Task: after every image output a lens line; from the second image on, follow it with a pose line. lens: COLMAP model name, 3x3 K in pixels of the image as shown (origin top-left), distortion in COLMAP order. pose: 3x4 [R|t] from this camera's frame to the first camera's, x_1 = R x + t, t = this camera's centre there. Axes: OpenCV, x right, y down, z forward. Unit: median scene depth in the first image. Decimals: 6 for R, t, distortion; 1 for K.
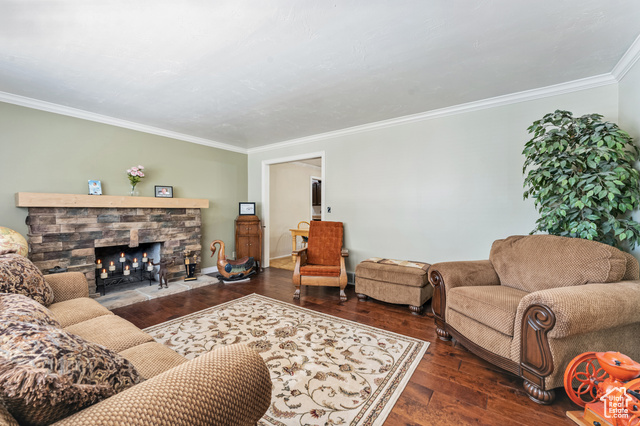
lens RADIAL K [[260.2, 0, 319.1], [0, 260.2, 212.2], [0, 0, 1]] dist [-0.000955, -0.000034]
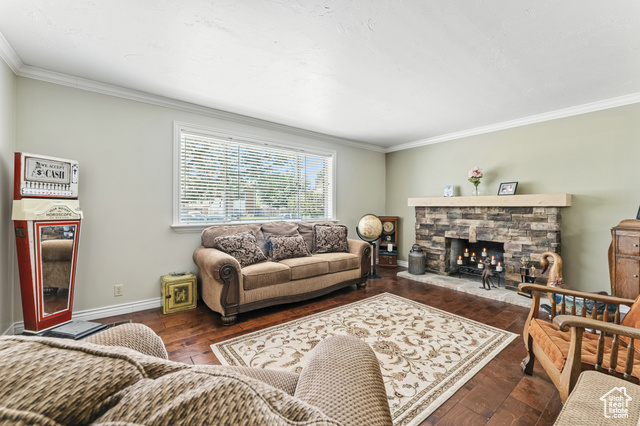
lens RADIAL K [[260.2, 0, 319.1], [0, 260.2, 212.2], [0, 0, 1]] dist [-0.000955, -0.000034]
pose [[-0.283976, 0.014908, -0.958716, 0.569089], [-0.011734, 0.999750, 0.019022, -0.006942], [0.958760, 0.016652, -0.283730, 0.757605]]
